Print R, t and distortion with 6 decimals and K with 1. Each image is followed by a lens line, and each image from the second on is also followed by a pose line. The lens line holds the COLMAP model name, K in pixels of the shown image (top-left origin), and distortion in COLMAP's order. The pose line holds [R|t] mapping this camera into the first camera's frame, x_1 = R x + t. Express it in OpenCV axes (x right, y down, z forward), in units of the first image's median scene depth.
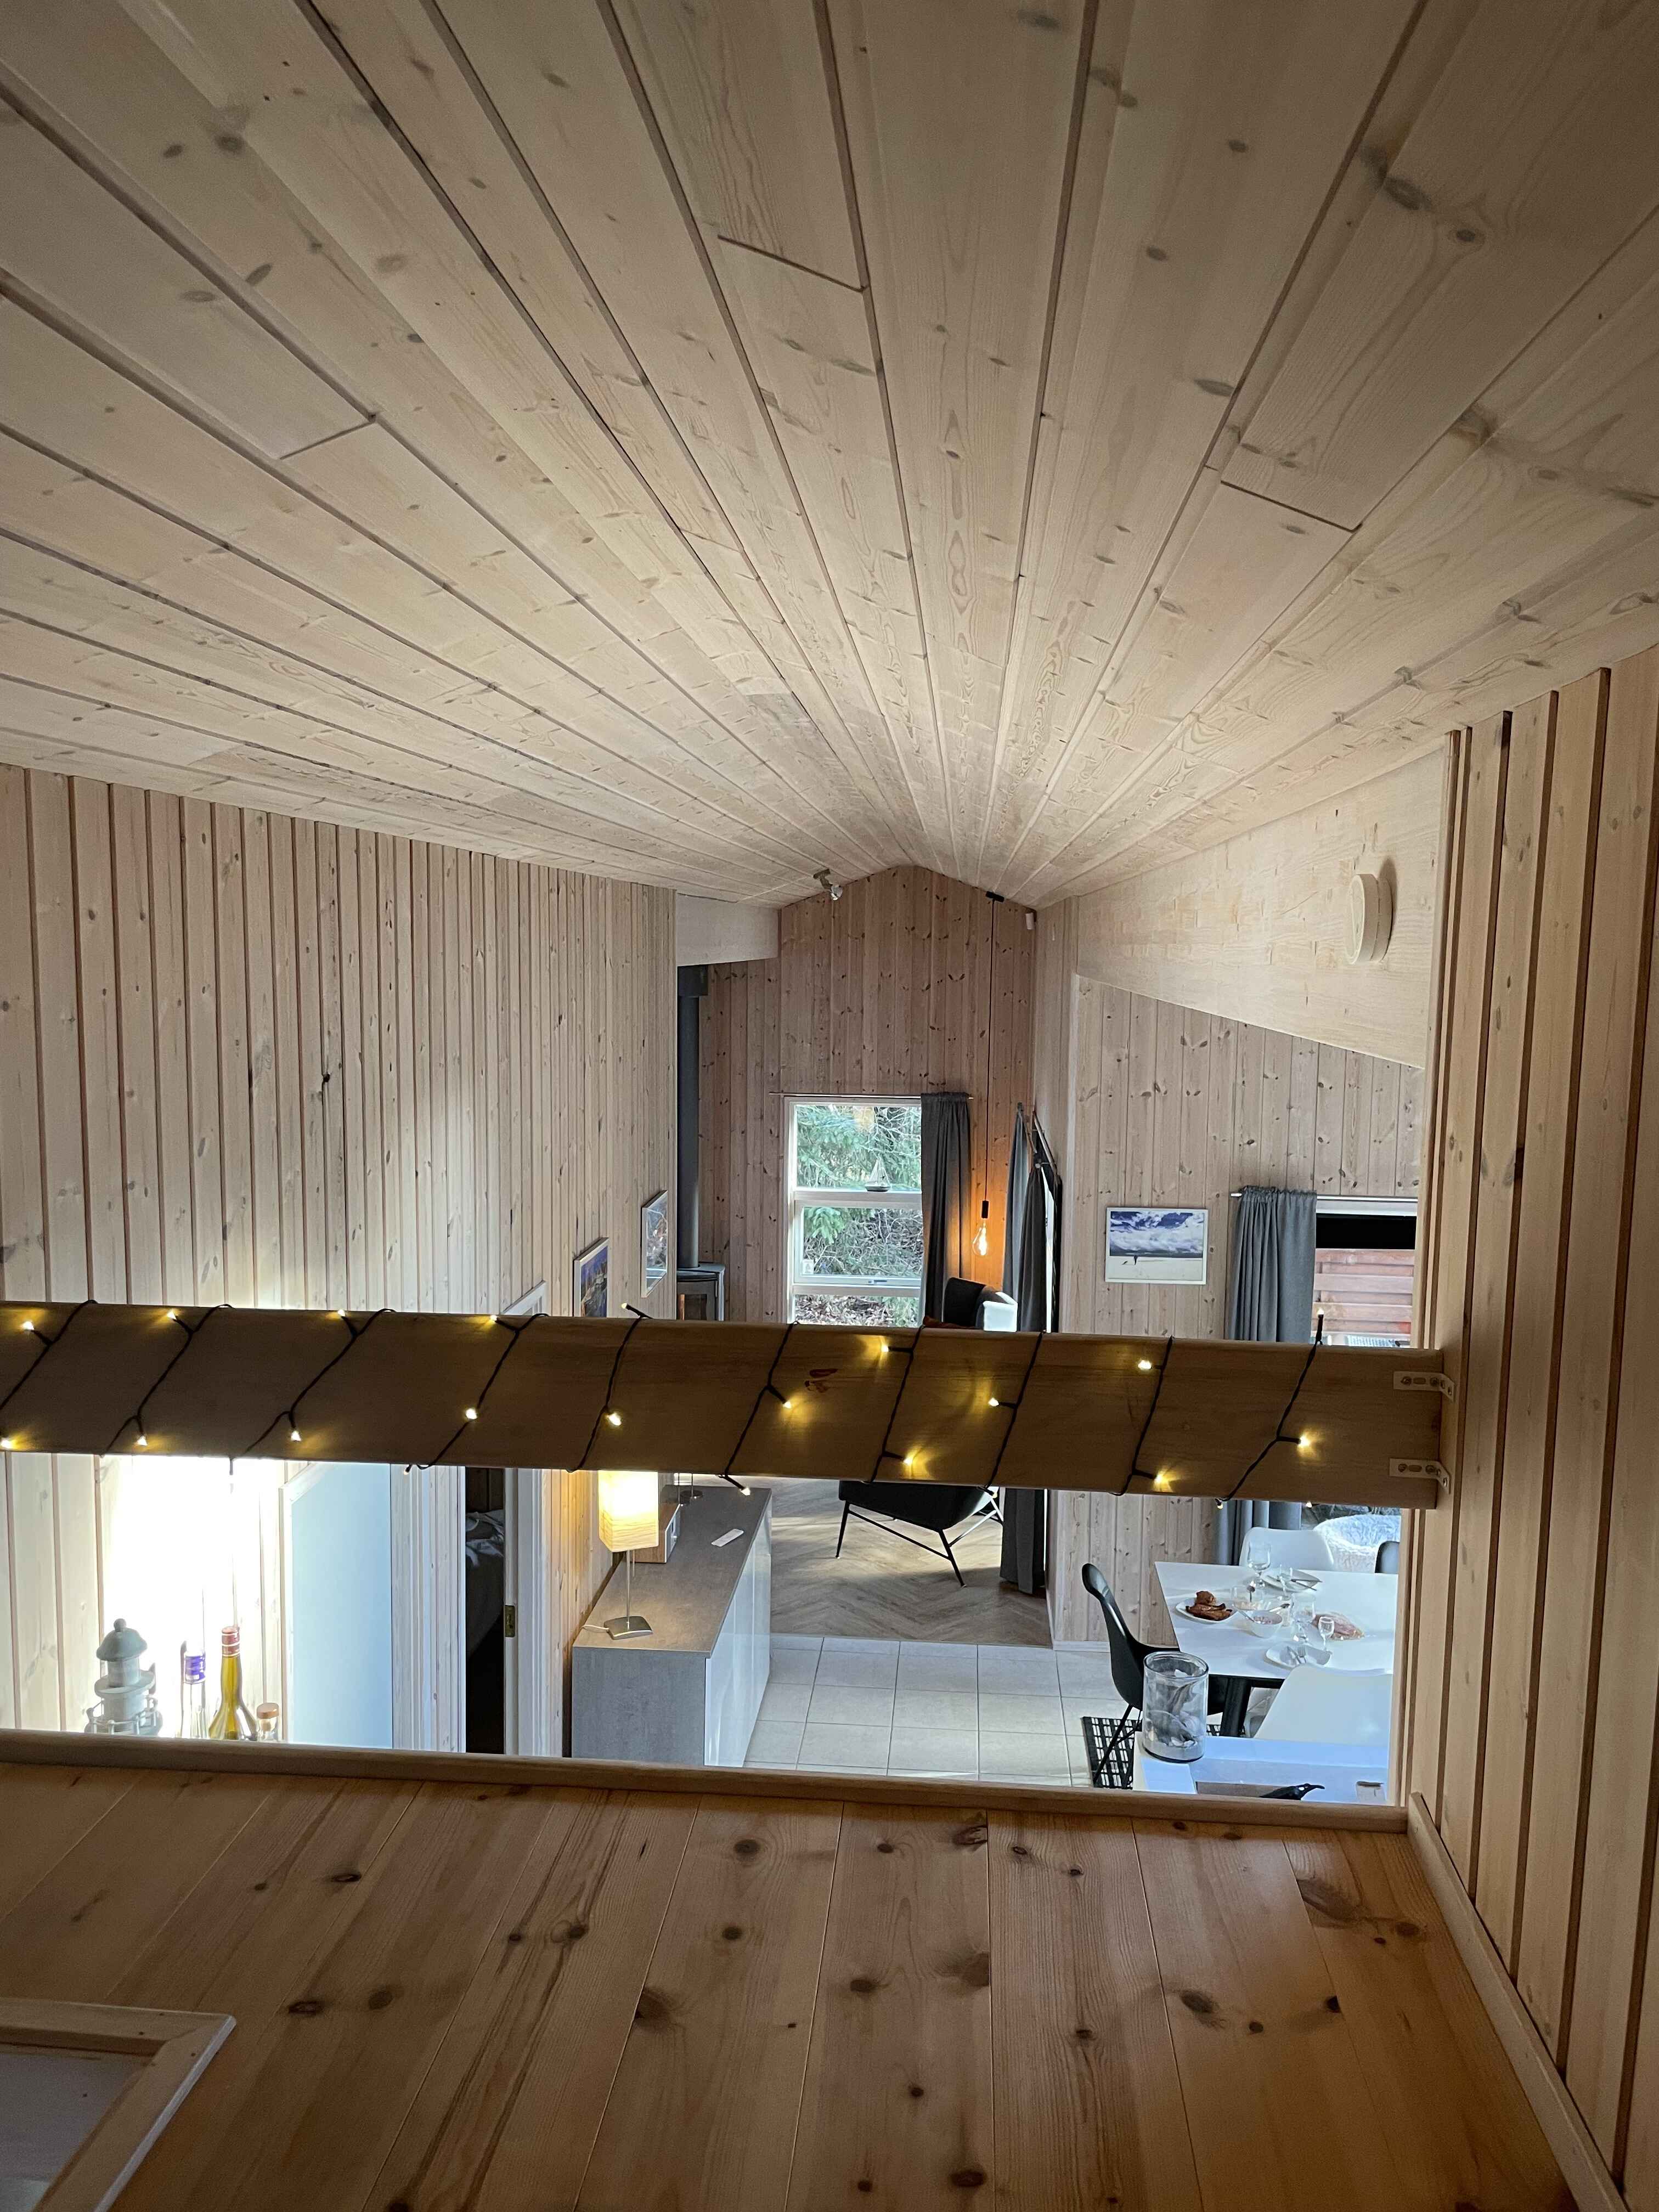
lens RADIAL K [[1673.0, 0, 829.5], [0, 1673.0, 1106.0], [0, 0, 1]] dist [0.064375, -0.000261]
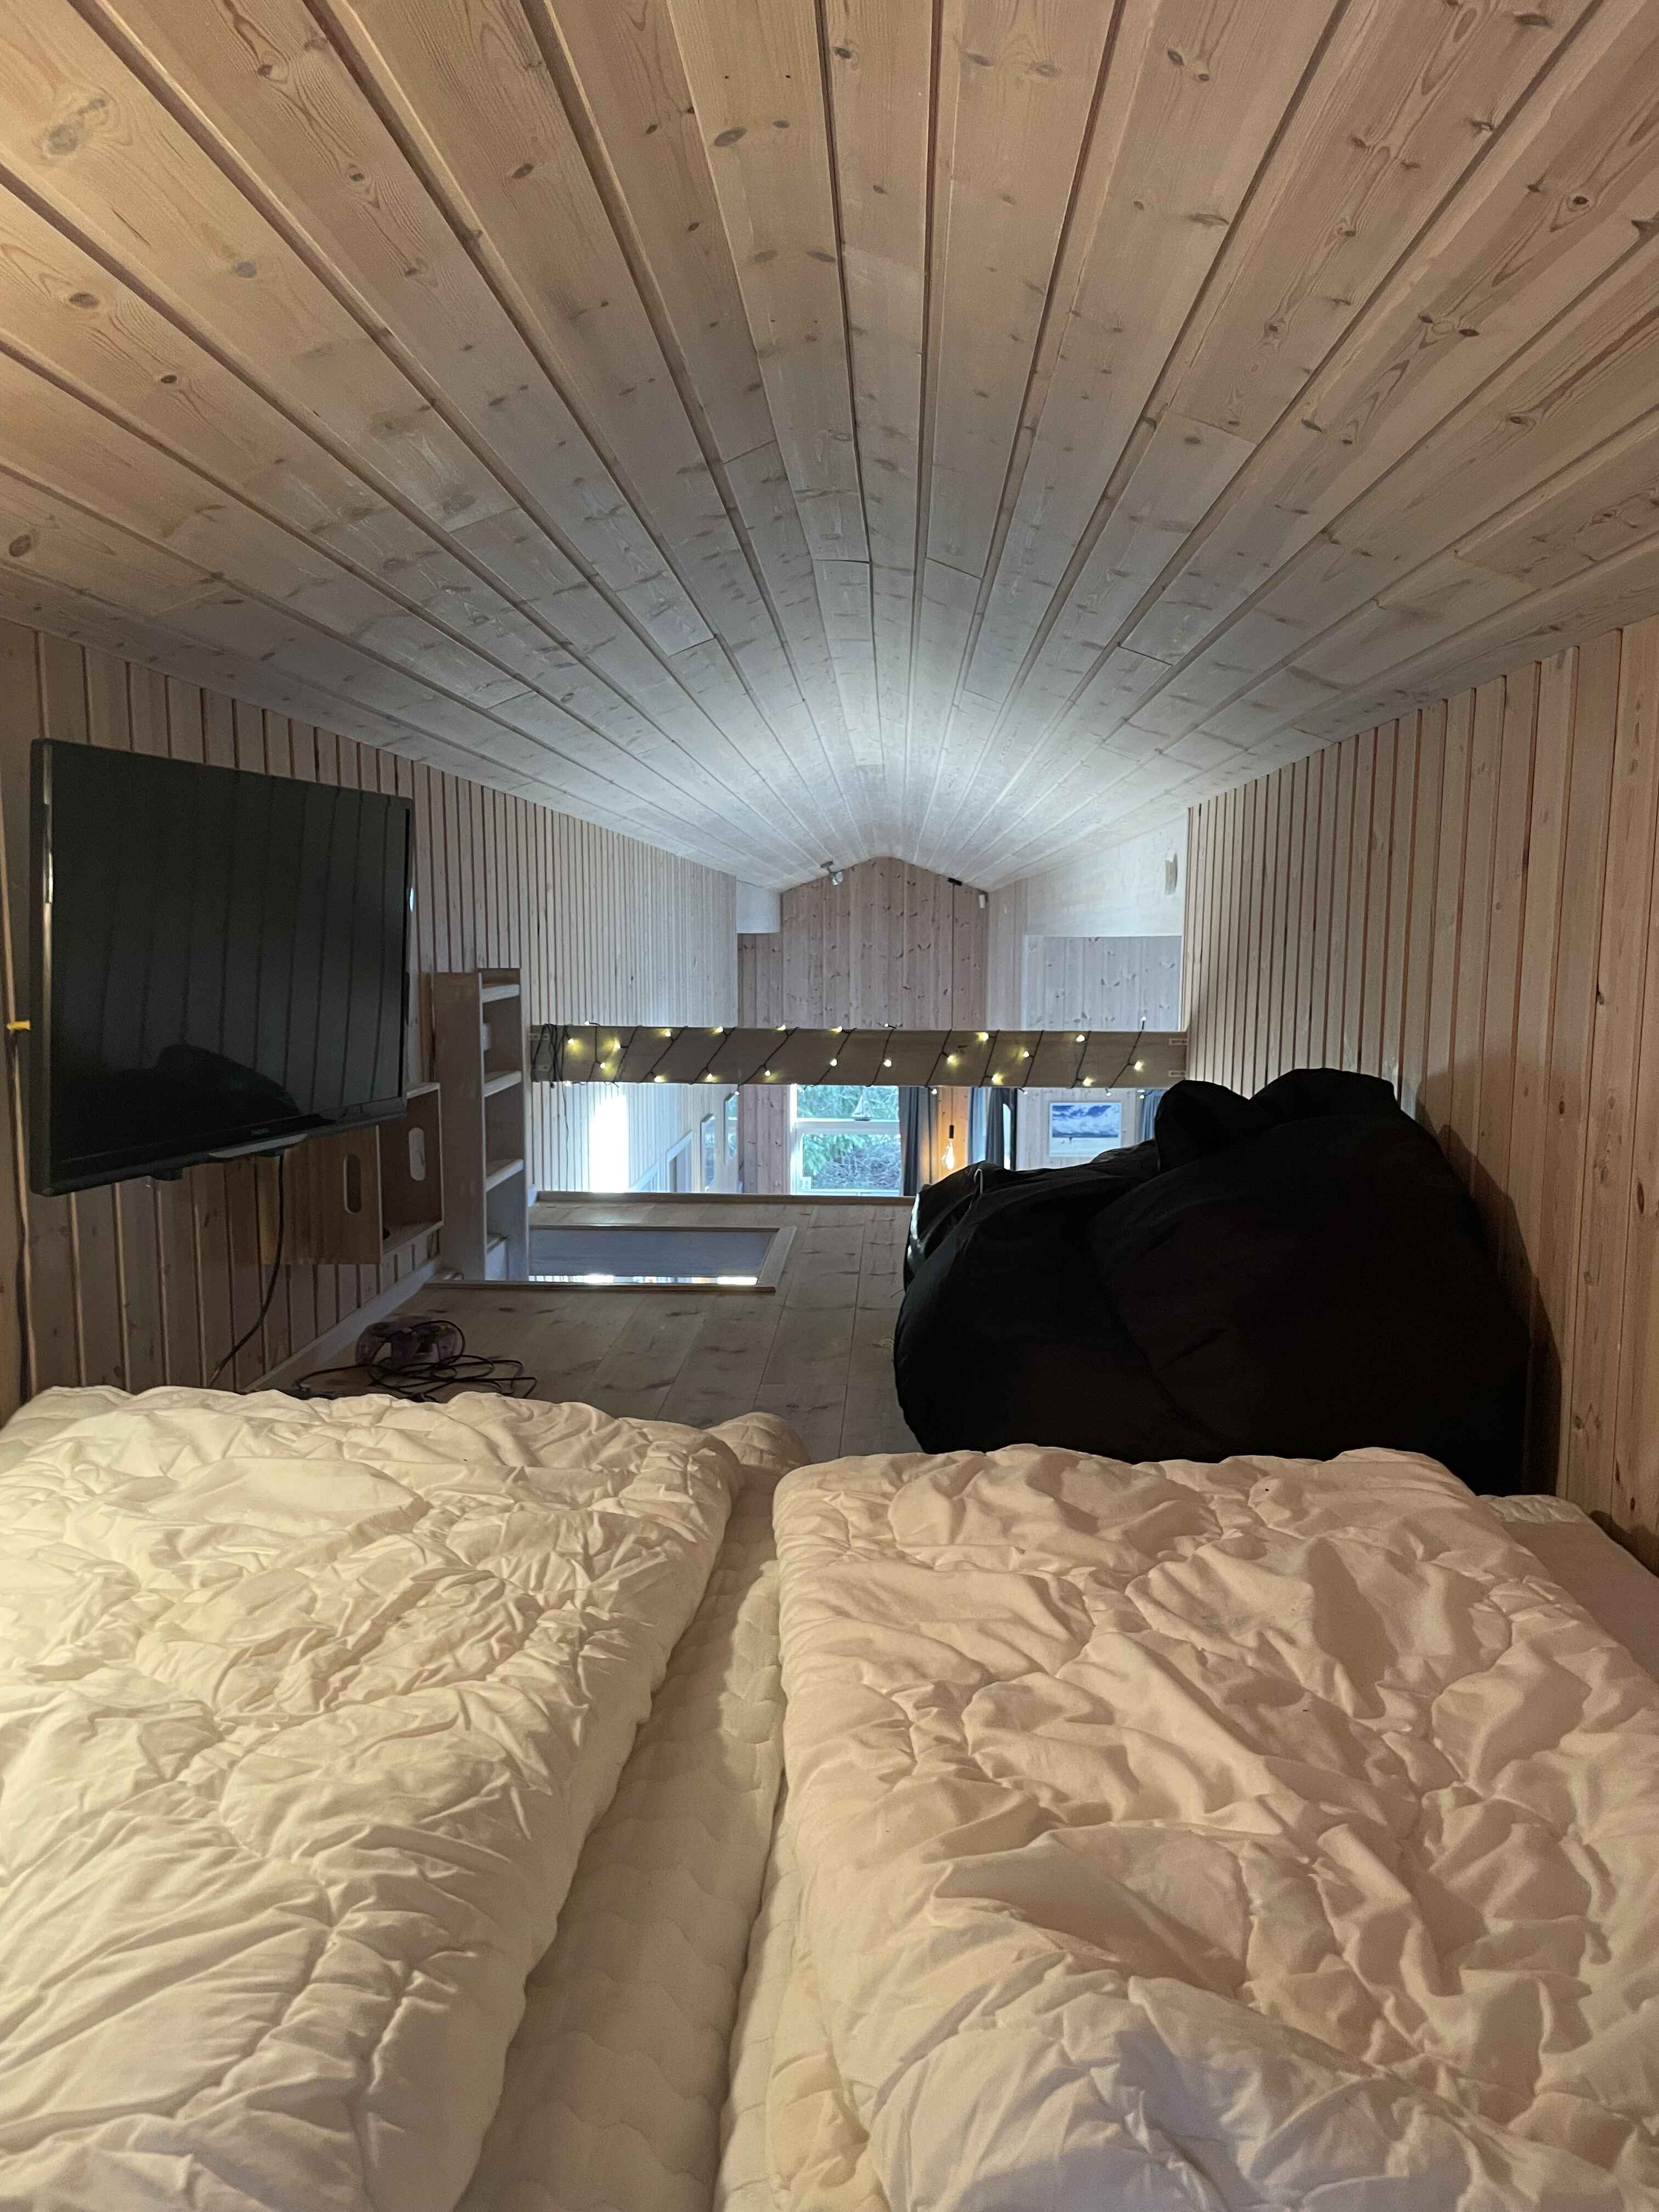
lens RADIAL K [[1664.3, 0, 829.5], [0, 1664.3, 1106.0], [0, 0, 1]] dist [0.001360, -0.000085]
pose [[0.999096, -0.013595, 0.040281, -0.067831], [0.013368, 0.999893, 0.005894, 0.048942], [-0.040357, -0.005351, 0.999171, -0.346235]]
